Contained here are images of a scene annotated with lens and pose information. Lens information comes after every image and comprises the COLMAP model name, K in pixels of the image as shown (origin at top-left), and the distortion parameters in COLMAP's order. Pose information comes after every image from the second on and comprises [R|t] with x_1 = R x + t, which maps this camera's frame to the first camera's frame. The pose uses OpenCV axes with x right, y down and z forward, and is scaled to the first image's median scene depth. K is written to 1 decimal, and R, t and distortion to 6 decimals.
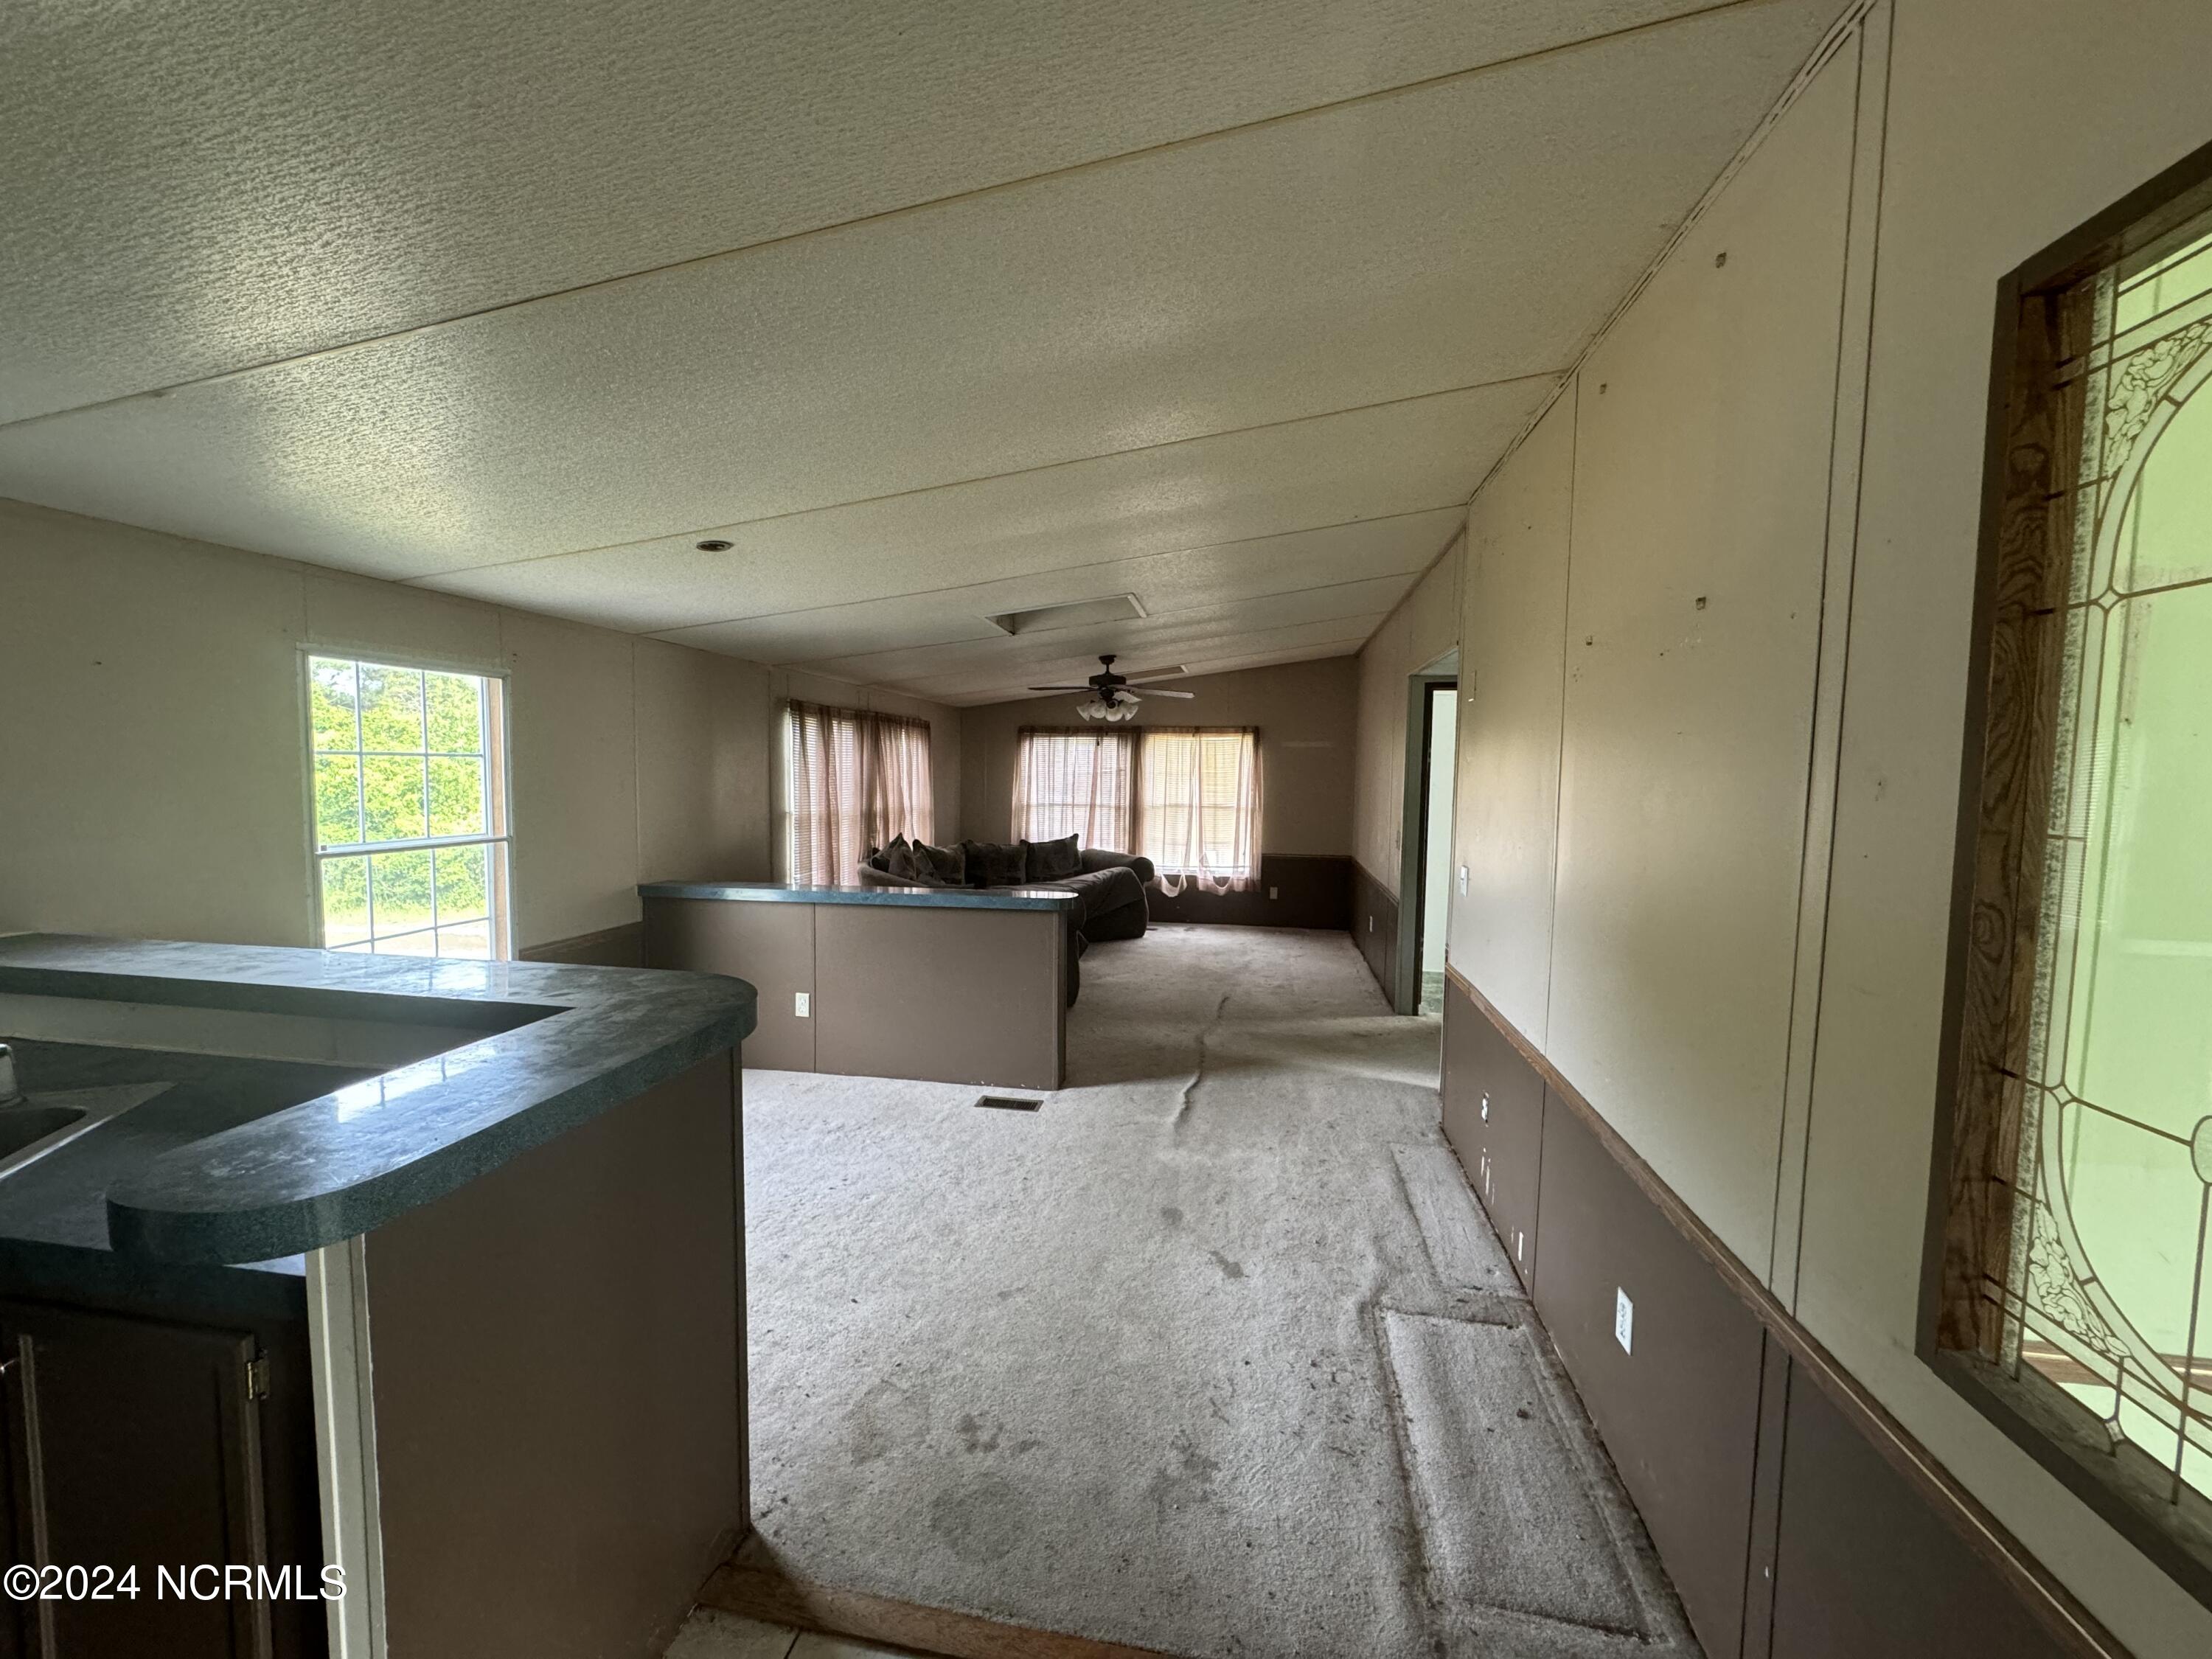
lens RADIAL K [[893.4, 0, 1099.4], [0, 893.4, 831.3], [0, 0, 1]] dist [-0.000909, -0.000126]
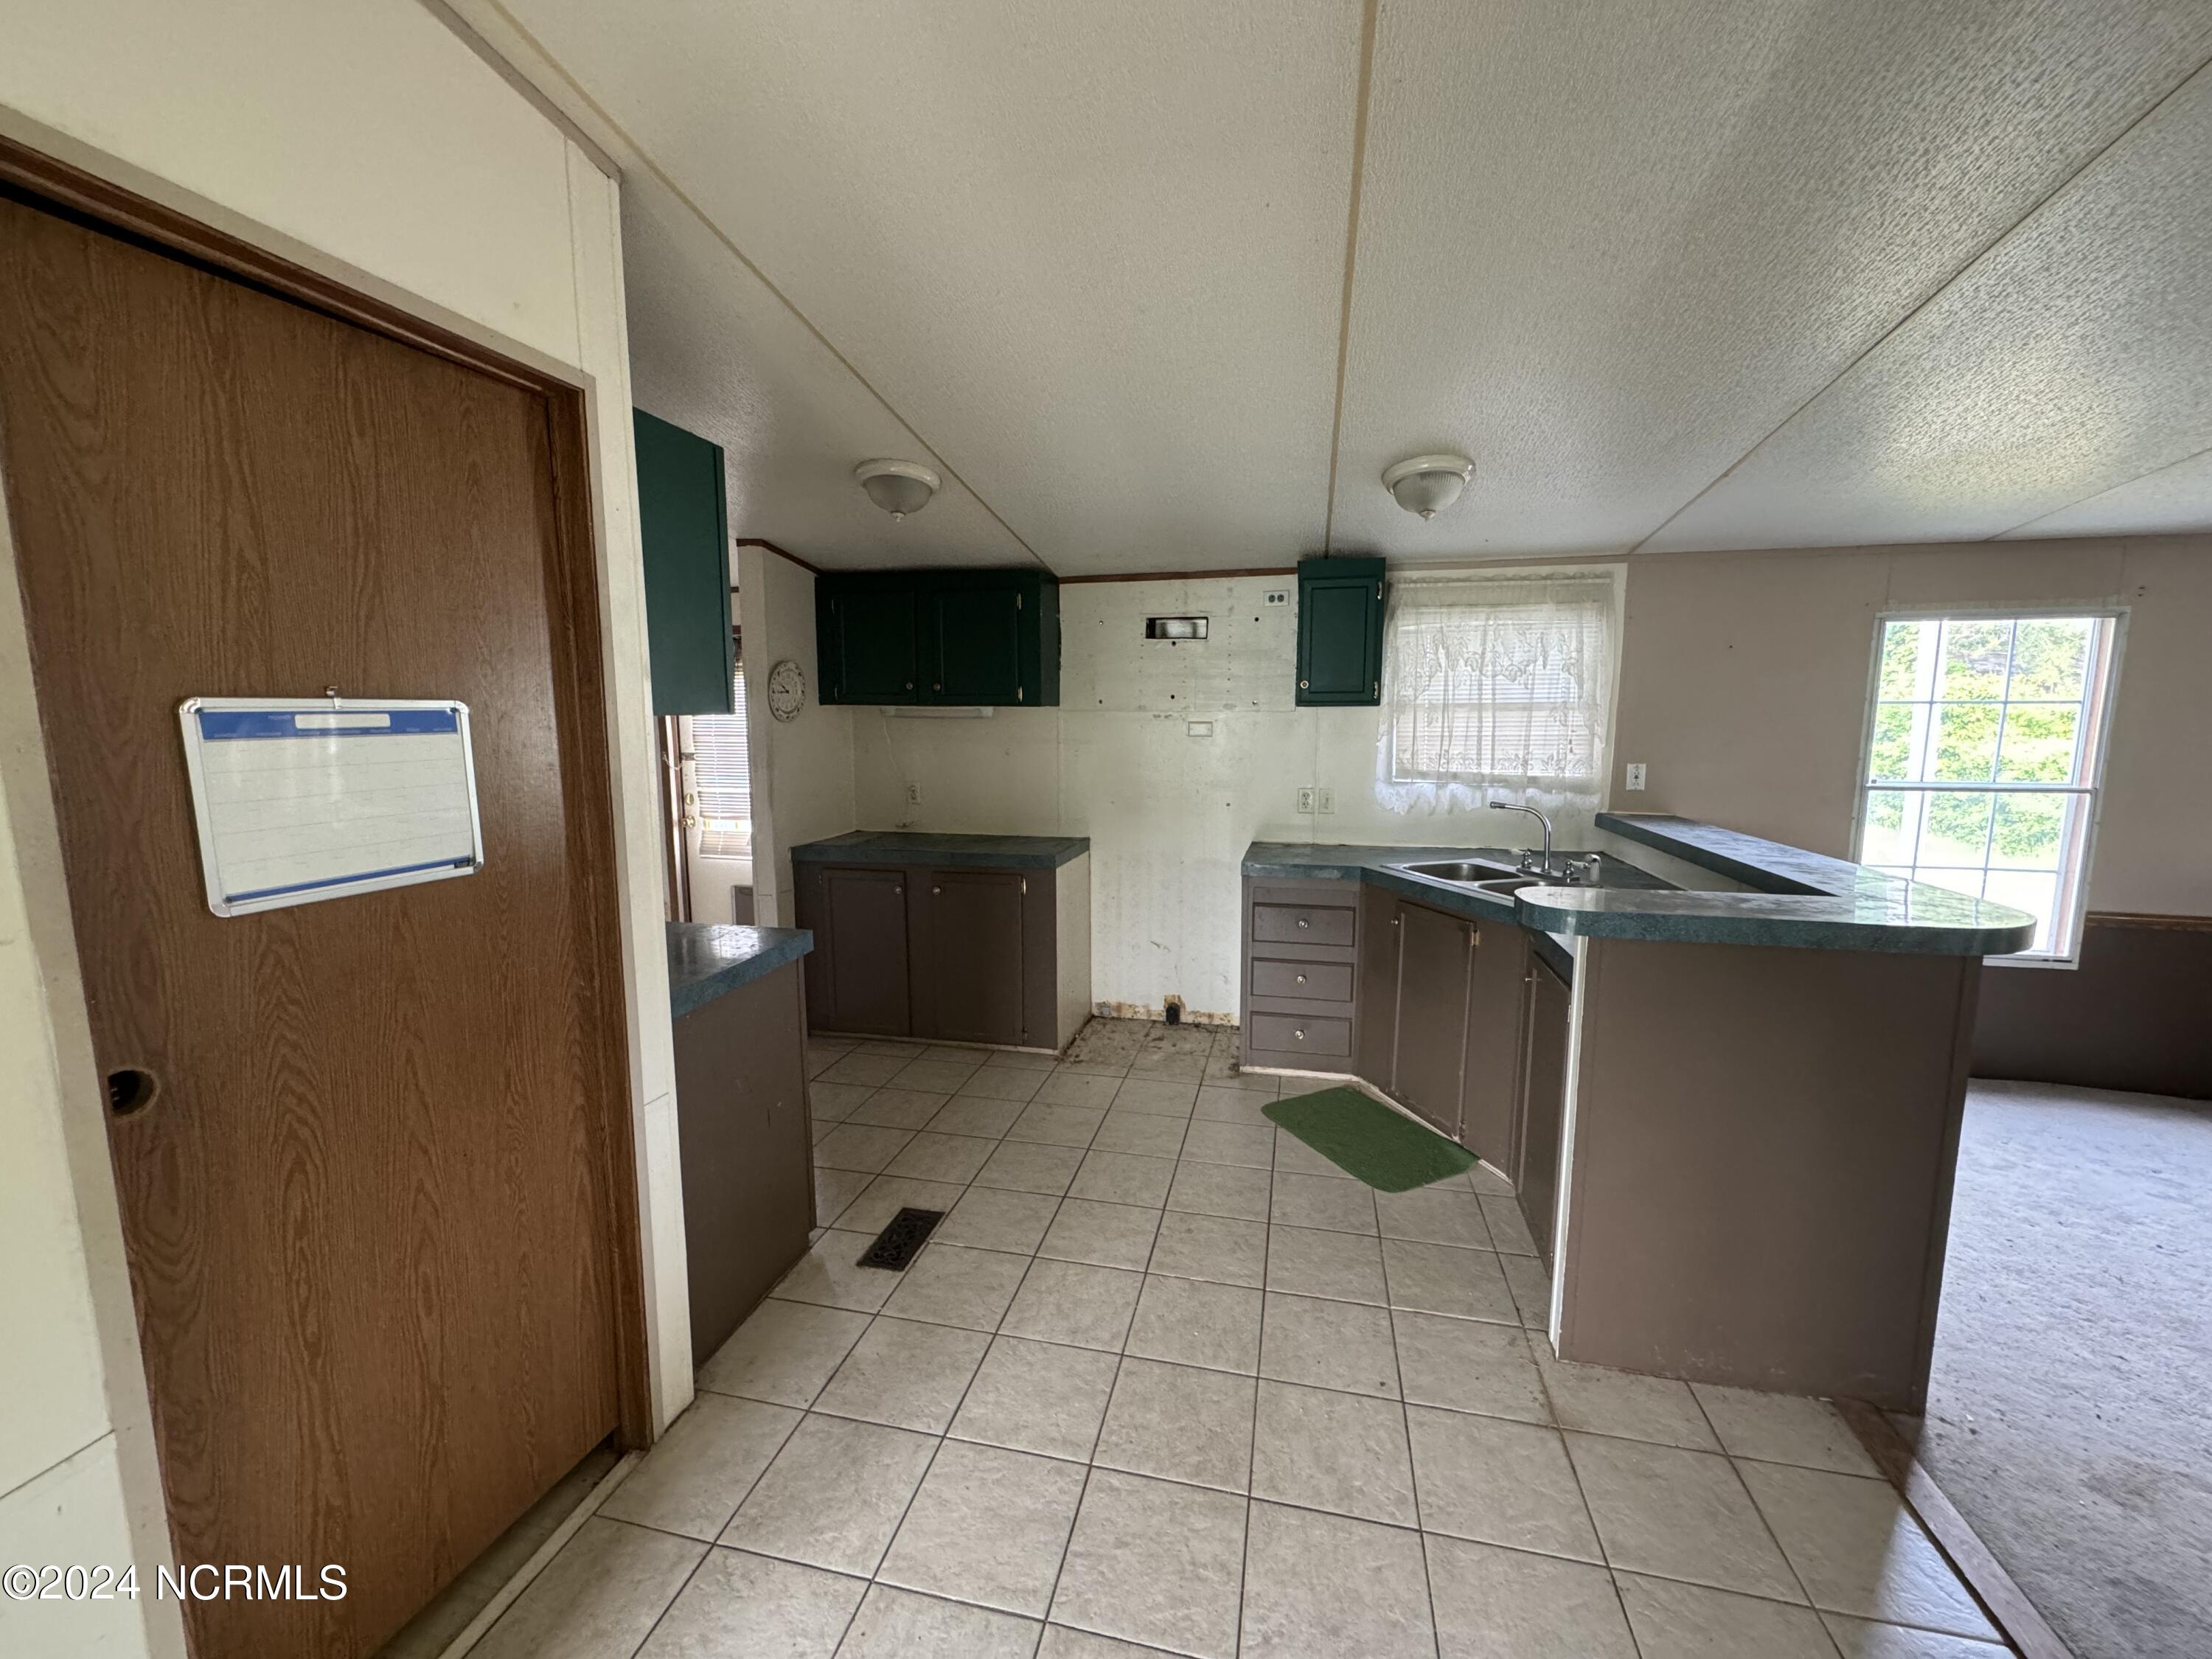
lens RADIAL K [[893.4, 0, 1105.4], [0, 893.4, 836.7], [0, 0, 1]] dist [-0.000909, -0.000126]
pose [[-0.033457, 0.124992, -0.991594, 0.349155], [-0.071595, 0.989300, 0.127118, 0.012445], [0.996872, 0.075246, -0.024150, -0.006207]]
